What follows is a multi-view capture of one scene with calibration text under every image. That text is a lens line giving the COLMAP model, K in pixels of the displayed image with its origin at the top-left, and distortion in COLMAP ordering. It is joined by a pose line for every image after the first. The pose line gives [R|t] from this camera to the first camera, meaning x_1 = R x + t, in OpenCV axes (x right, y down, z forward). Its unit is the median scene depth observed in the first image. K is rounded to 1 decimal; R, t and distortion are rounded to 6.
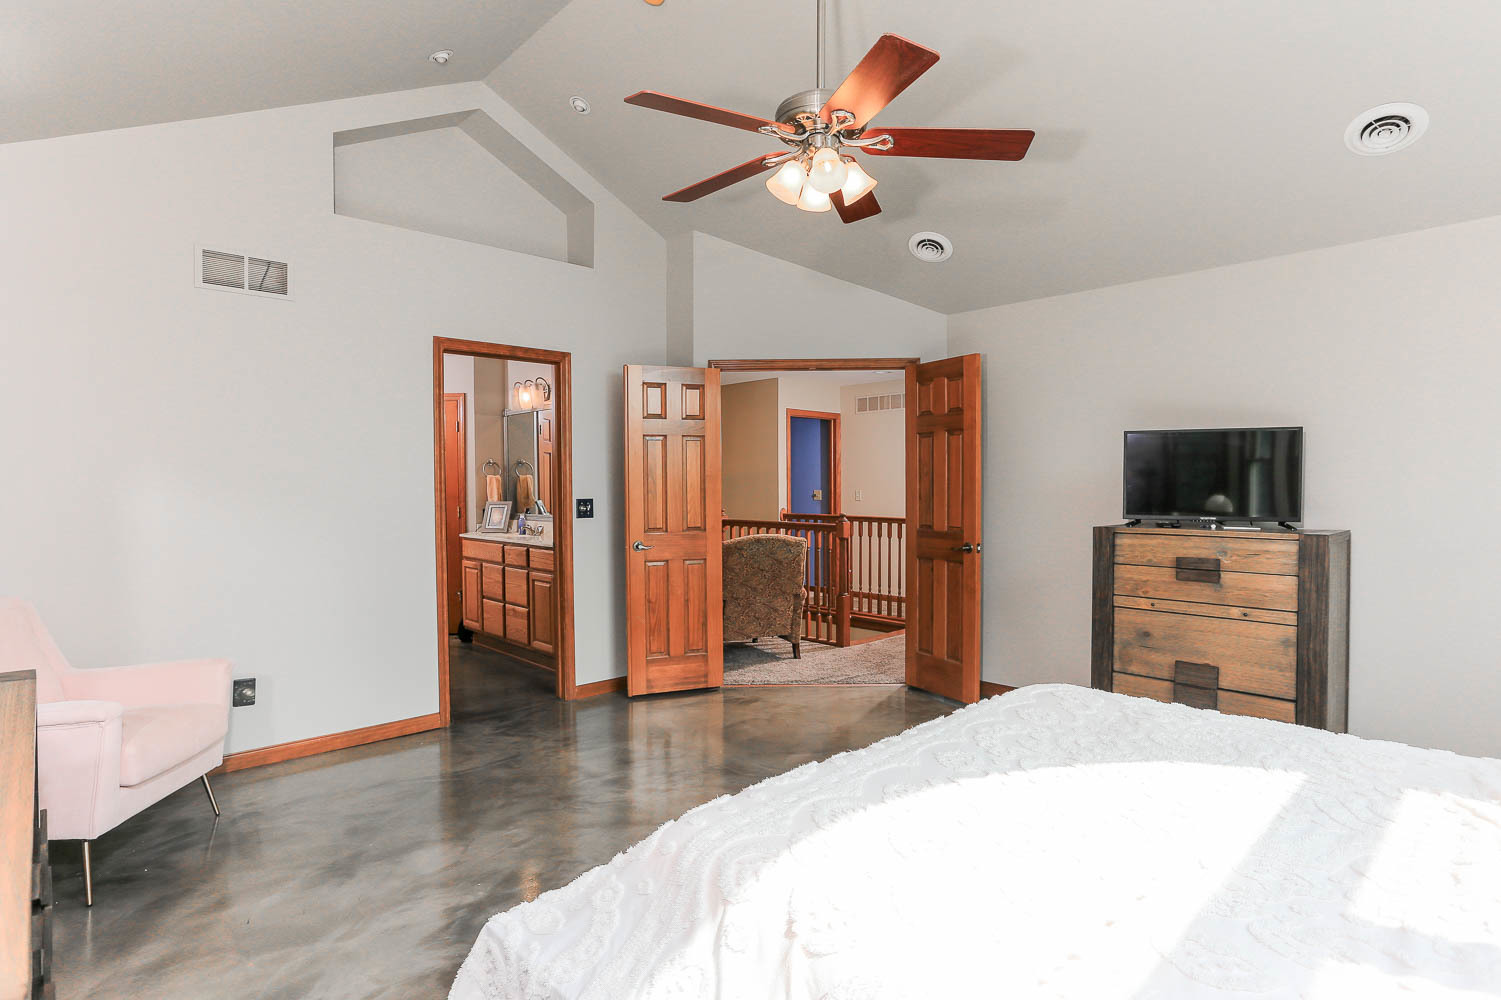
lens RADIAL K [[773.1, 0, 749.2], [0, 773.1, 503.2], [0, 0, 1]] dist [-0.030627, -0.000156]
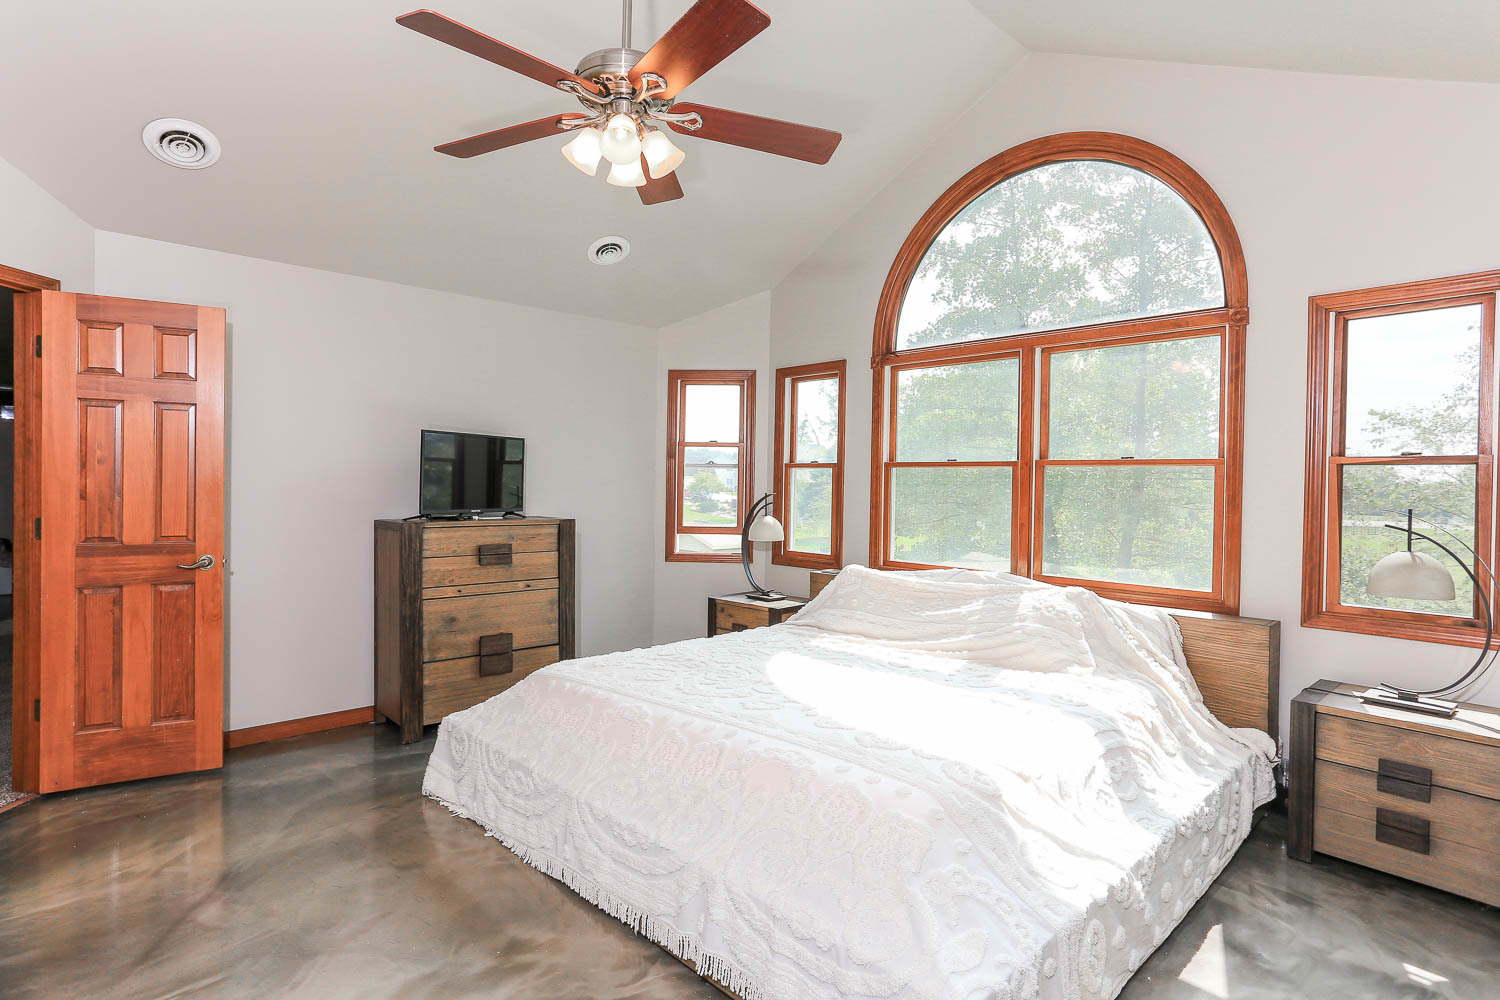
lens RADIAL K [[753.3, 0, 748.5], [0, 753.3, 495.6], [0, 0, 1]] dist [-0.006387, -0.000271]
pose [[0.029767, -0.010648, 0.999500, -0.544940], [0.011985, 0.999875, 0.010296, -0.010601], [-0.999485, 0.011673, 0.029891, 0.561781]]
